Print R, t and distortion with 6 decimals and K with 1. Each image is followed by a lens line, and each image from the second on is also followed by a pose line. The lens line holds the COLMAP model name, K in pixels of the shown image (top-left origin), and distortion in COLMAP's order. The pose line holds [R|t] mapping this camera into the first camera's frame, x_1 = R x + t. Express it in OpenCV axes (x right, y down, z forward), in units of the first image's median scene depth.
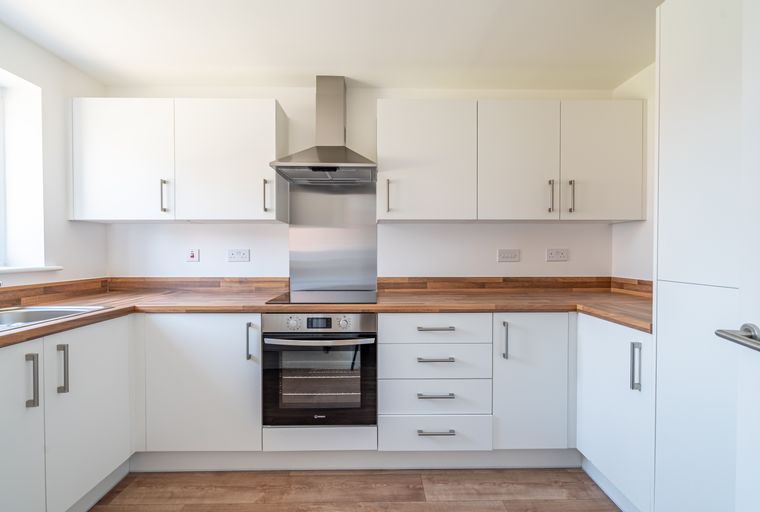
lens RADIAL K [[348.0, 0, 380.0], [0, 348.0, 256.0], [0, 0, 1]] dist [-0.002435, 0.000039]
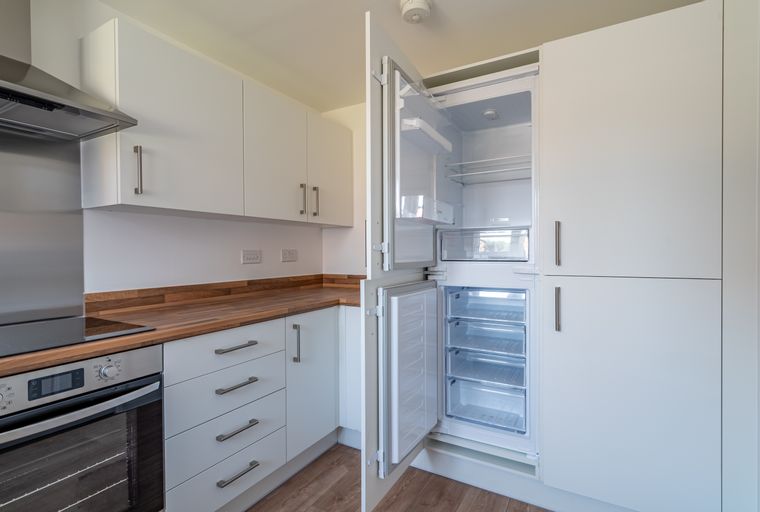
lens RADIAL K [[376.3, 0, 380.0], [0, 376.3, 256.0], [0, 0, 1]] dist [0.001866, 0.000642]
pose [[0.514939, -0.011843, 0.857145, -0.368250], [0.017102, 0.999847, 0.003541, -0.001238], [-0.857056, 0.012835, 0.515063, 0.225394]]
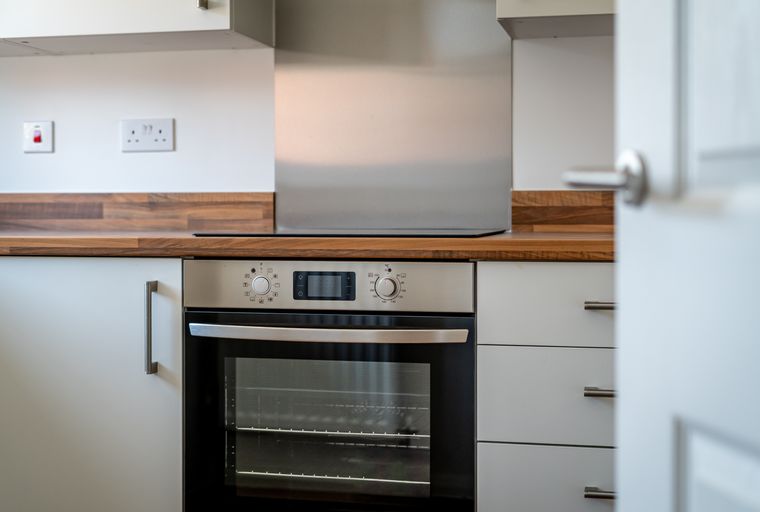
lens RADIAL K [[1105.3, 0, 380.0], [0, 1105.3, 256.0], [0, 0, 1]] dist [0.027835, -0.012480]
pose [[0.971577, 0.009550, -0.236533, 0.148496], [-0.002638, 0.999561, 0.029519, 0.109415], [0.236711, -0.028056, 0.971175, -0.136147]]
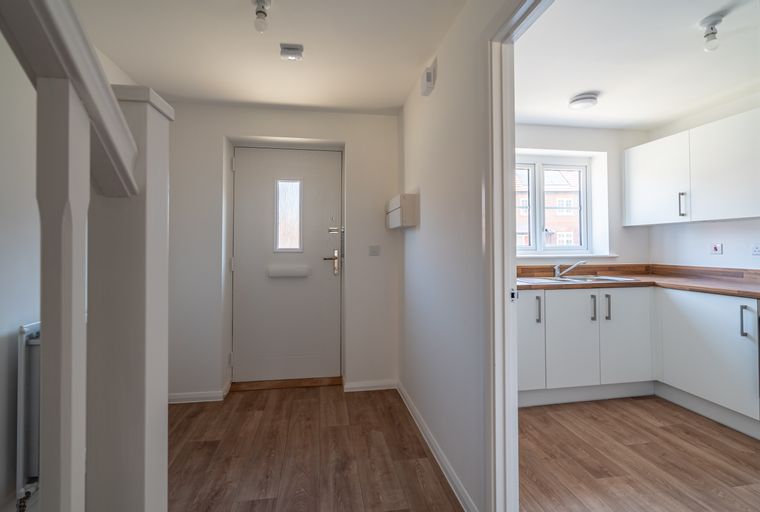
lens RADIAL K [[348.0, 0, 379.4], [0, 348.0, 240.2], [0, 0, 1]] dist [-0.002191, -0.000496]
pose [[0.147693, -0.019231, -0.988846, 0.537519], [-0.010473, 0.999724, -0.021007, 0.005918], [0.988978, 0.013458, 0.147451, -0.357849]]
